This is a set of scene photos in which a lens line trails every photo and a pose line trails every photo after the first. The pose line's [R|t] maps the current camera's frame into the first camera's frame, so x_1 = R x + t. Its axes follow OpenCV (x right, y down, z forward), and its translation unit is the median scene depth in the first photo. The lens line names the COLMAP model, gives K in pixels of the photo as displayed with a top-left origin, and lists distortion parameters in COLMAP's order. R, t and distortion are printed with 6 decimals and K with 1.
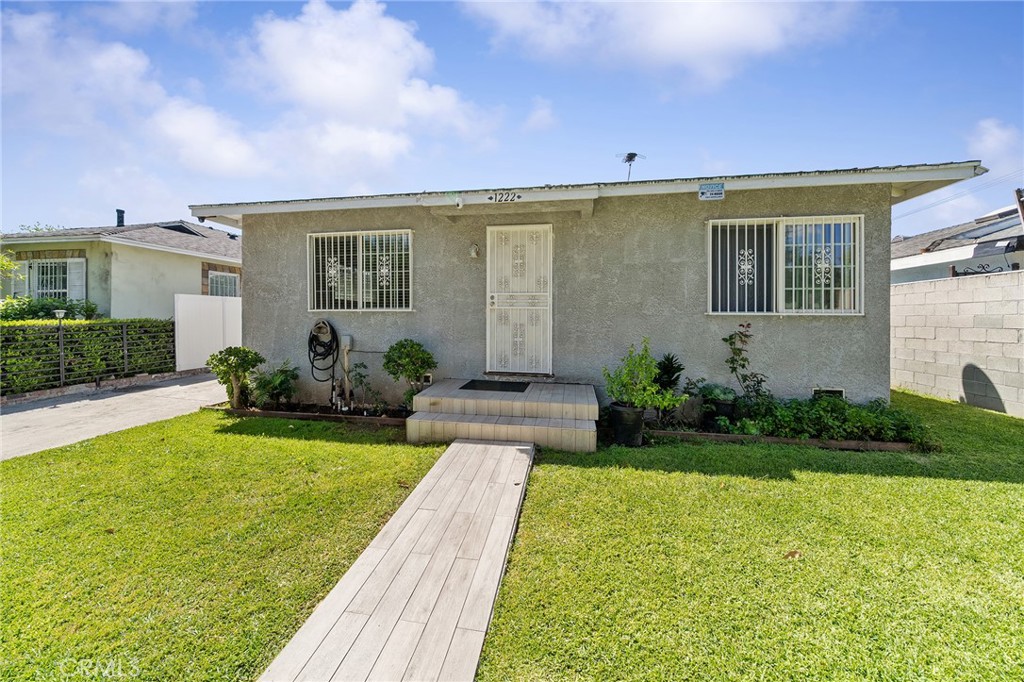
lens RADIAL K [[382.1, 0, 506.3], [0, 382.1, 326.6], [0, 0, 1]] dist [-0.002900, -0.000065]
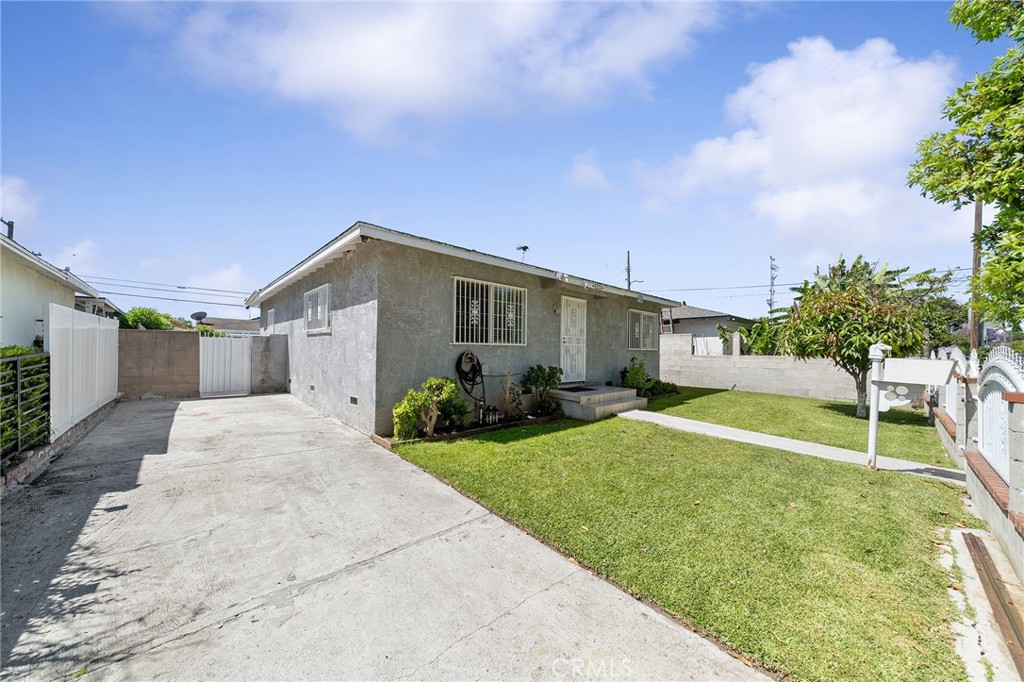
lens RADIAL K [[357.2, 0, 511.4], [0, 357.2, 348.1], [0, 0, 1]] dist [-0.001303, -0.000280]
pose [[0.592713, 0.005282, 0.805397, -1.290591], [0.002692, 0.999960, -0.008540, -0.018639], [-0.805409, 0.007230, 0.592675, 0.233903]]
